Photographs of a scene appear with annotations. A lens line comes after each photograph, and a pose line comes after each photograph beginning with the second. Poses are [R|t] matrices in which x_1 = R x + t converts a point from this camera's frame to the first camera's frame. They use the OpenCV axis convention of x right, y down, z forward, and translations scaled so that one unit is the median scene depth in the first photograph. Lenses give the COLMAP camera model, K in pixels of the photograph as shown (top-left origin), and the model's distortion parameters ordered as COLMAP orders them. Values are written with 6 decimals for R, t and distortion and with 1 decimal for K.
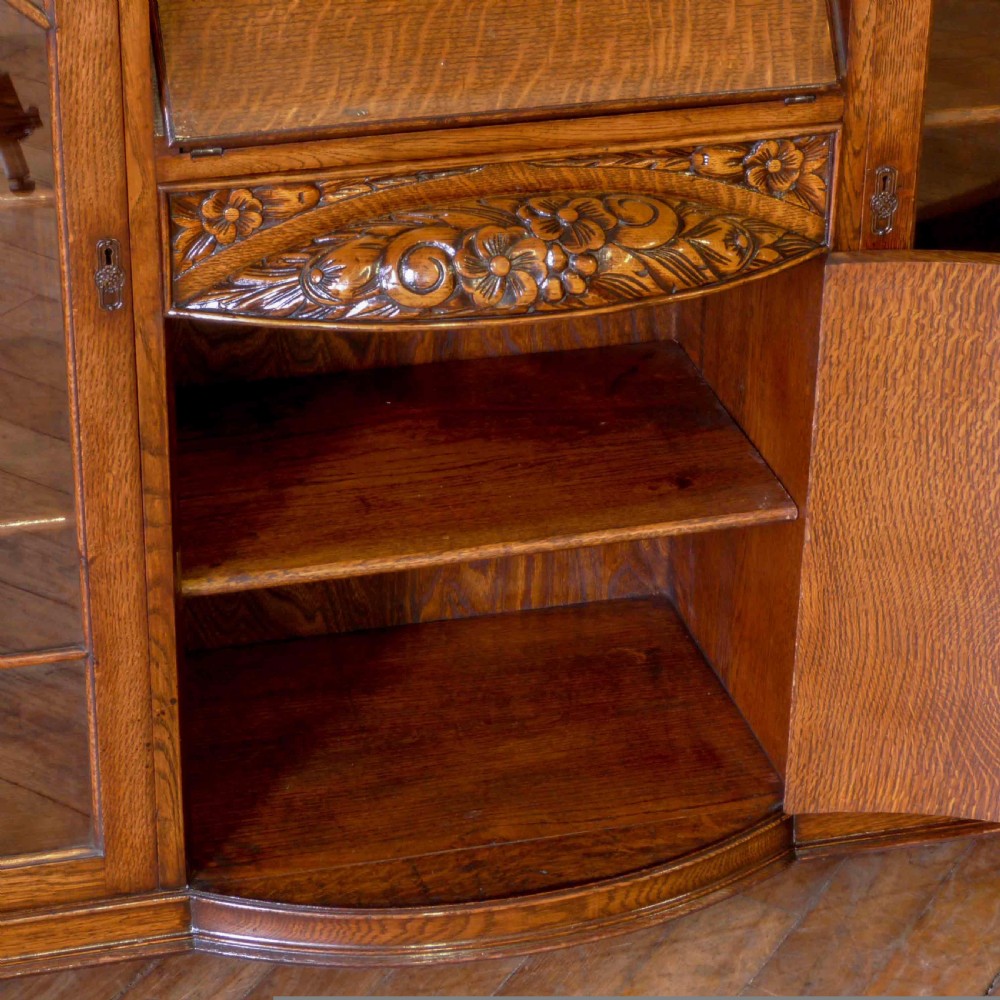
lens RADIAL K [[3126.5, 0, 497.7], [0, 3126.5, 501.8], [0, 0, 1]] dist [0.061713, 0.758830]
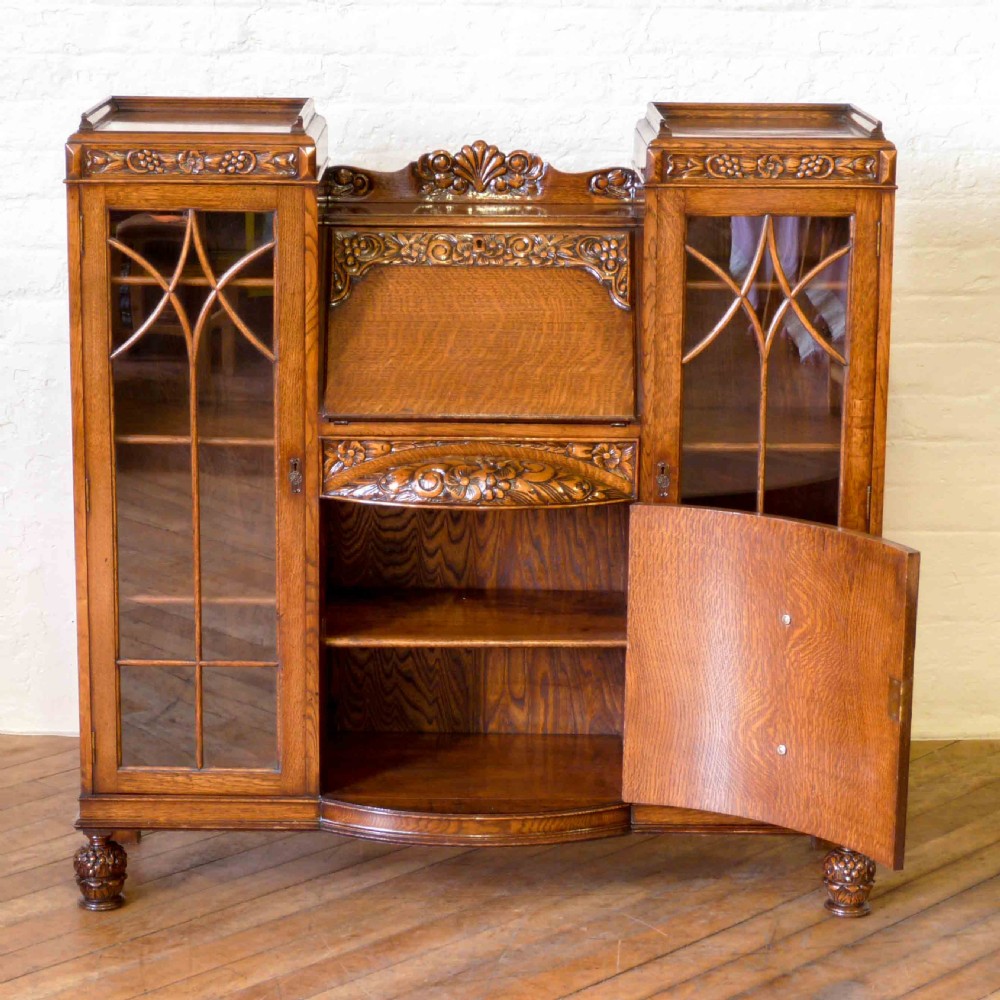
lens RADIAL K [[2741.7, 0, 476.9], [0, 2741.7, 498.3], [0, 0, 1]] dist [0.025692, 1.118302]
pose [[0.966564, 0.051858, -0.251125, 0.485862], [-0.120008, 0.956947, -0.264294, 0.437560], [0.226608, 0.285594, 0.931174, -0.781681]]
